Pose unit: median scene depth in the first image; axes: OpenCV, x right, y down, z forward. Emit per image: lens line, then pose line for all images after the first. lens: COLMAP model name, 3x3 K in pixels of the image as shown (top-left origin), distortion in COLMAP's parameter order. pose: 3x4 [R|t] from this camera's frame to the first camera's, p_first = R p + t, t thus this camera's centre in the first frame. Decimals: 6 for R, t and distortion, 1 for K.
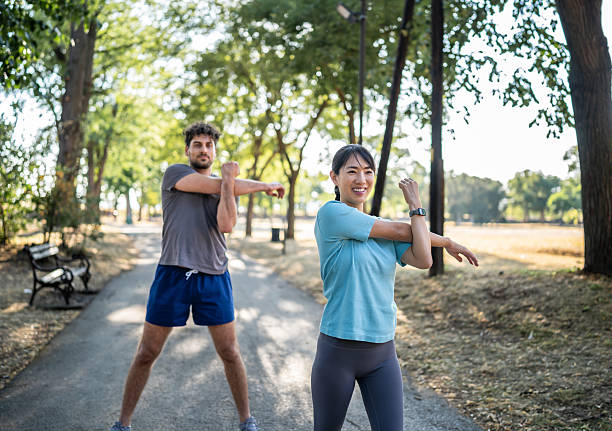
lens RADIAL K [[686.2, 0, 321.6], [0, 686.2, 193.2], [0, 0, 1]] dist [-0.010198, 0.019951]
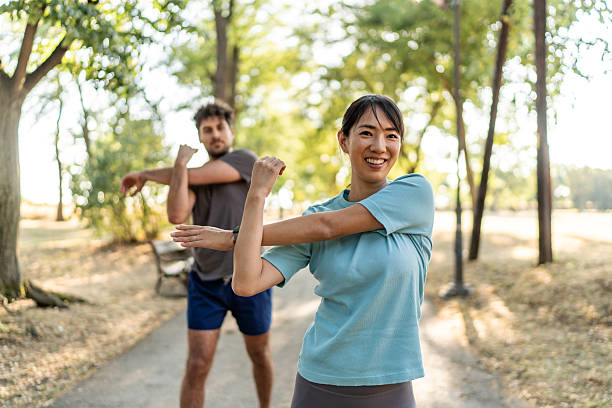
lens RADIAL K [[593.3, 0, 306.0], [0, 593.3, 204.0], [0, 0, 1]] dist [-0.013919, 0.022309]
pose [[0.971088, -0.028604, -0.237001, 0.042485], [0.034070, 0.999239, 0.018997, 0.007333], [0.236277, -0.026522, 0.971324, 0.115709]]
